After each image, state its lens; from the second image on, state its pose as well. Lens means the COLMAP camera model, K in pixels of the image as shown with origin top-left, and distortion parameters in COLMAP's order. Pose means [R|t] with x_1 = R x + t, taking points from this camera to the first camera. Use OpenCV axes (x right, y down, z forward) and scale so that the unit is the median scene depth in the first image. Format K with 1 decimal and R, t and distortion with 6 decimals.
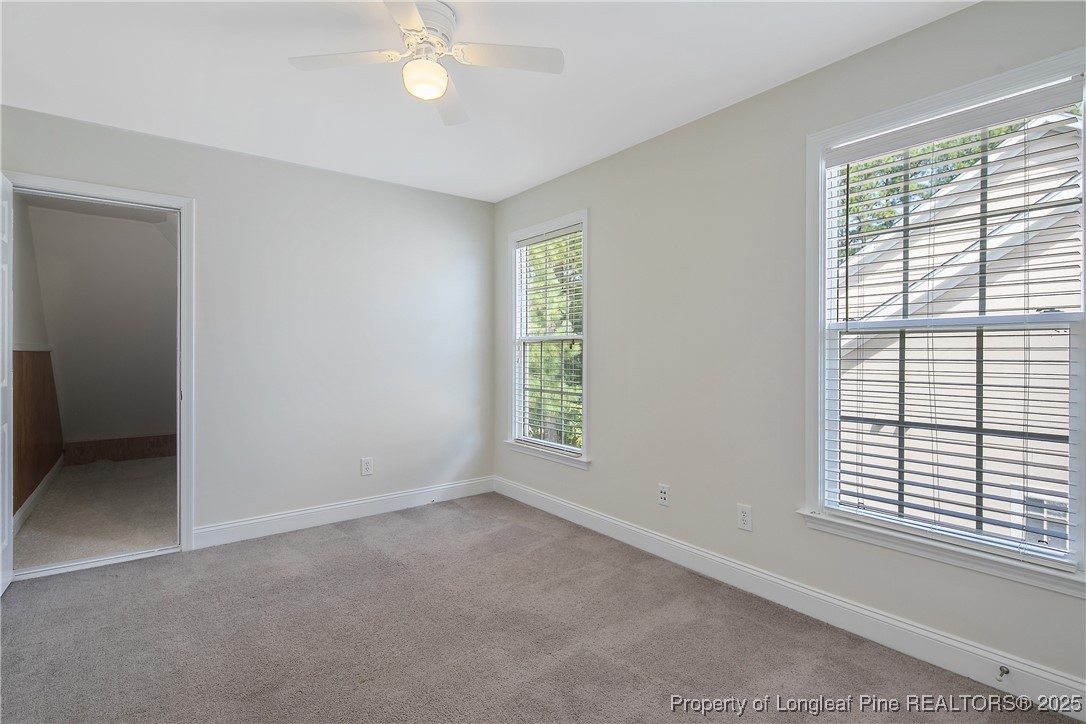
lens RADIAL K [[527.7, 0, 543.1], [0, 527.7, 355.2], [0, 0, 1]] dist [0.004889, -0.003737]
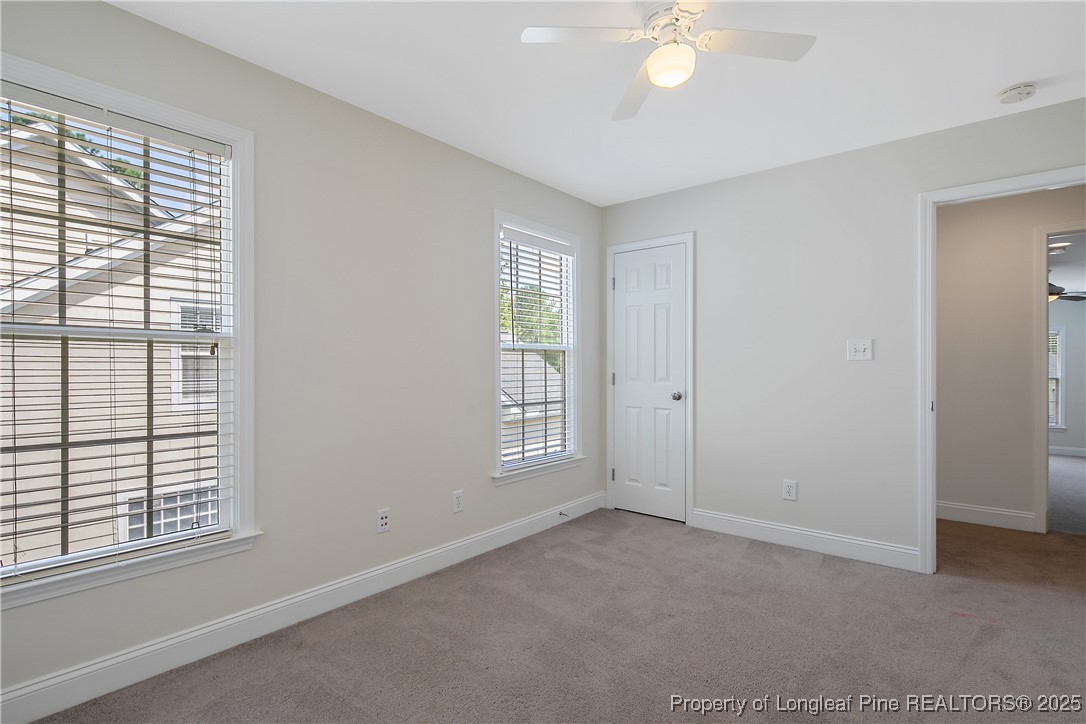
lens RADIAL K [[527.7, 0, 543.2], [0, 527.7, 366.6], [0, 0, 1]] dist [0.004889, -0.003737]
pose [[-0.223812, -0.005034, 0.974619, -0.600543], [0.002382, 0.999981, 0.005712, -0.002640], [-0.974629, 0.003600, -0.223796, 0.788734]]
